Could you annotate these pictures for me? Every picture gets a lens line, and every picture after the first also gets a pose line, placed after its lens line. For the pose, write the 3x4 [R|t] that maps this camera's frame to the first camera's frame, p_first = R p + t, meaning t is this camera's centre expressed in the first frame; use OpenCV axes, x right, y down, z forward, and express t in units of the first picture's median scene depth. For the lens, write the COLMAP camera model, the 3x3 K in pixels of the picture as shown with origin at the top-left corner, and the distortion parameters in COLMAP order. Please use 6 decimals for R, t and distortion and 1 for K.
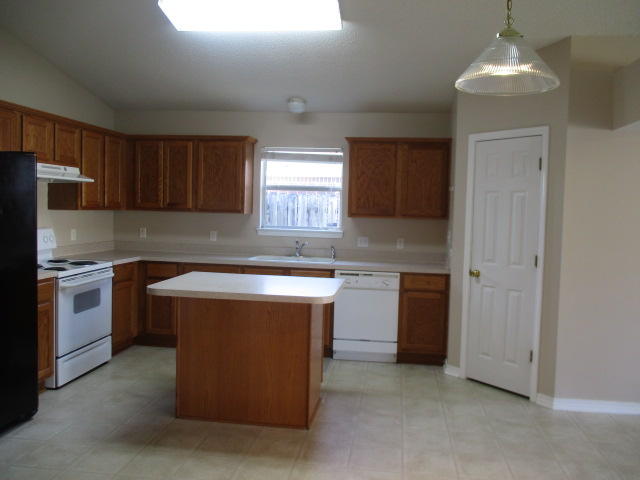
lens RADIAL K [[533.4, 0, 331.1], [0, 533.4, 235.0], [0, 0, 1]] dist [-0.028379, 0.008457]
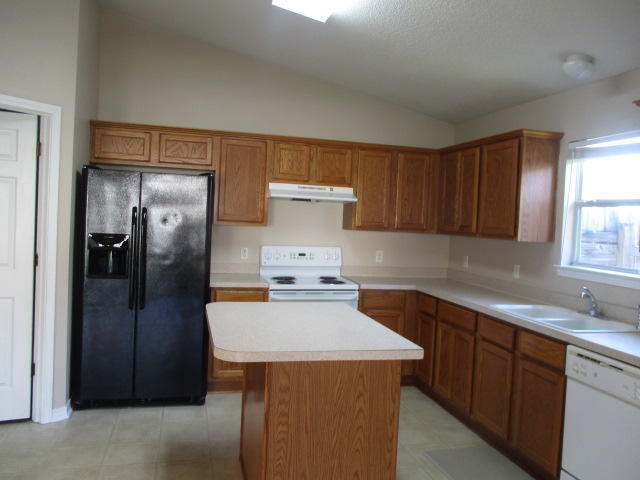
lens RADIAL K [[533.4, 0, 331.1], [0, 533.4, 235.0], [0, 0, 1]] dist [-0.028379, 0.008457]
pose [[0.379610, 0.017655, -0.924978, 0.415274], [-0.084761, 0.996276, -0.015770, -0.017429], [0.921256, 0.084389, 0.379693, 0.550617]]
